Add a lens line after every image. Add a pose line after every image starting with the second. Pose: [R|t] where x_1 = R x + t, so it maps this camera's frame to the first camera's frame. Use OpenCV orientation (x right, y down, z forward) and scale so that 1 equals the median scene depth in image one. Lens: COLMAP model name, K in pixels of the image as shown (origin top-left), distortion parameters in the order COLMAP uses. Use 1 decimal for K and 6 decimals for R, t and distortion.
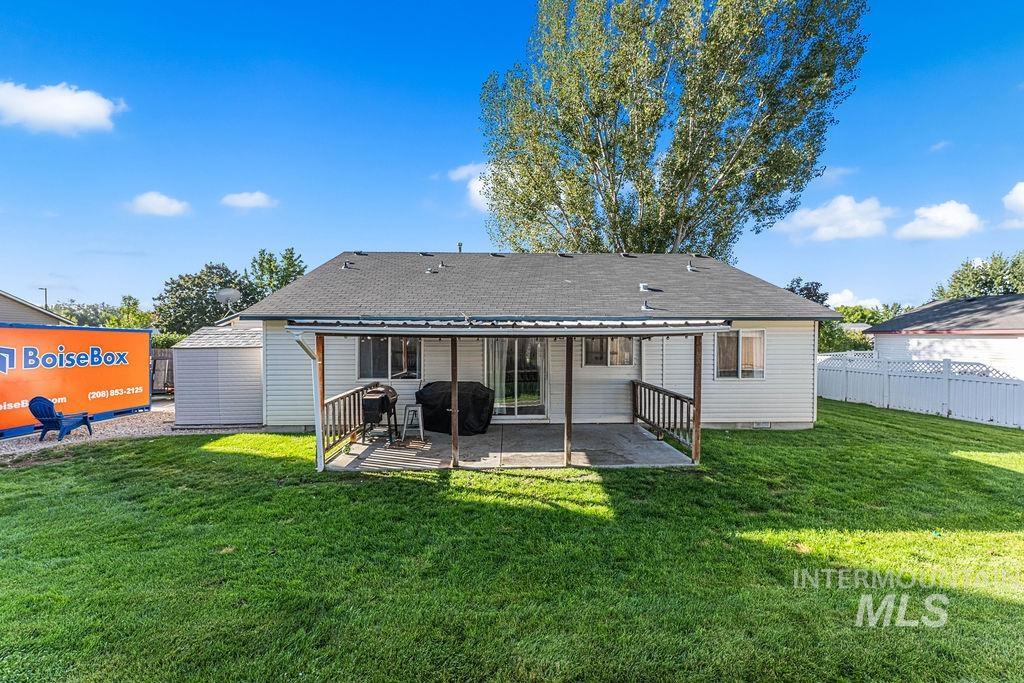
lens RADIAL K [[410.5, 0, 507.2], [0, 410.5, 340.2], [0, 0, 1]] dist [0.000831, -0.000507]
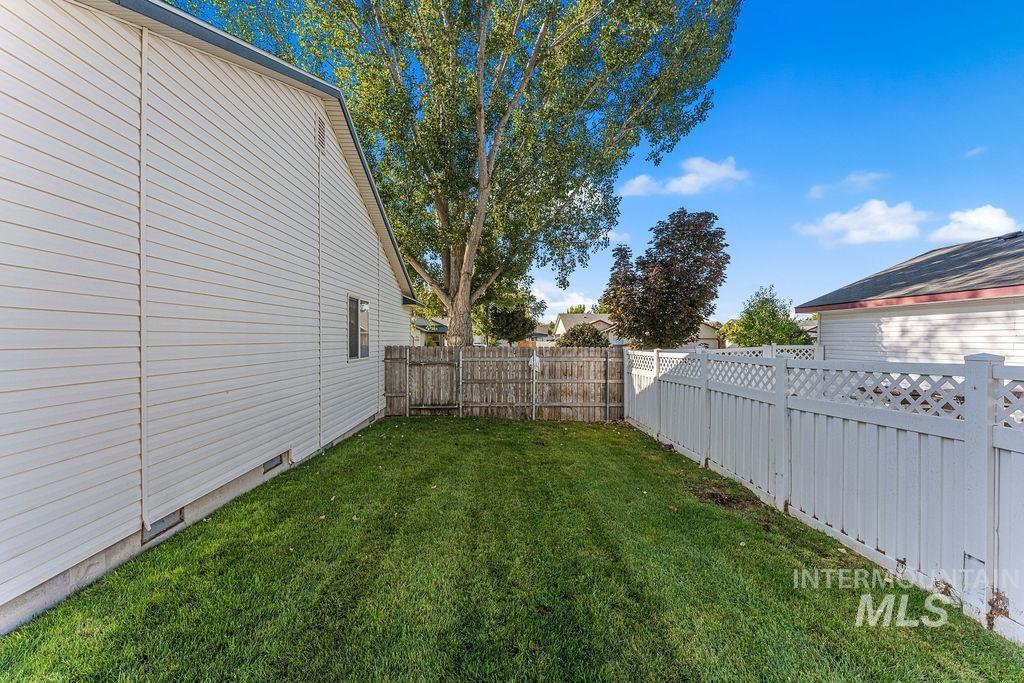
lens RADIAL K [[410.5, 0, 507.2], [0, 410.5, 340.2], [0, 0, 1]] dist [0.000831, -0.000507]
pose [[0.999906, 0.005142, -0.012744, 1.036224], [-0.005286, 0.999922, -0.011317, 0.050859], [0.012684, 0.011384, 0.999855, 0.983348]]
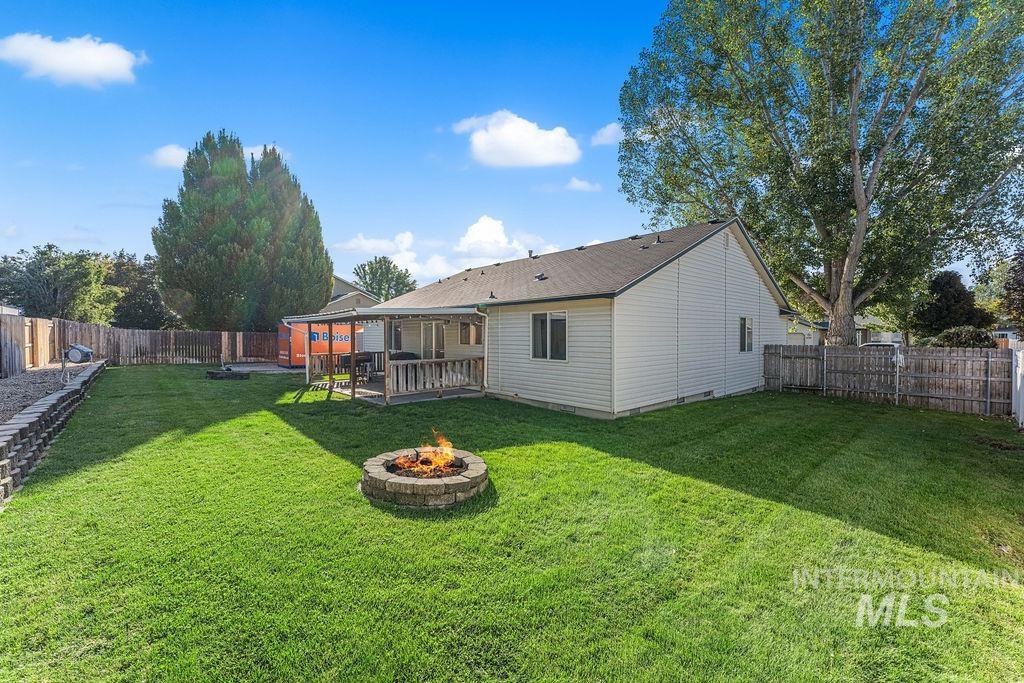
lens RADIAL K [[410.5, 0, 507.2], [0, 410.5, 340.2], [0, 0, 1]] dist [0.000831, -0.000507]
pose [[0.636915, 0.010240, -0.770866, 1.295534], [-0.009863, 0.999938, 0.005134, 0.040491], [0.770871, 0.004333, 0.636976, 0.265528]]
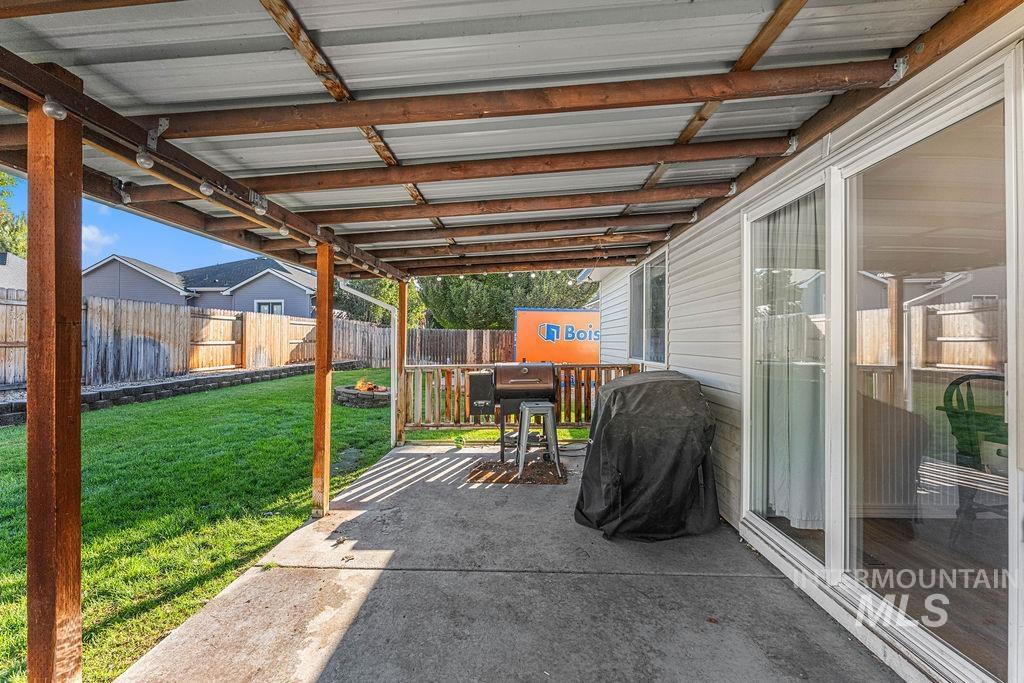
lens RADIAL K [[410.5, 0, 507.2], [0, 410.5, 340.2], [0, 0, 1]] dist [0.000831, -0.000507]
pose [[-0.070586, -0.002571, -0.997502, 0.225260], [-0.009993, 0.999948, -0.001870, 0.069993], [0.997456, 0.009836, -0.070608, 0.840507]]
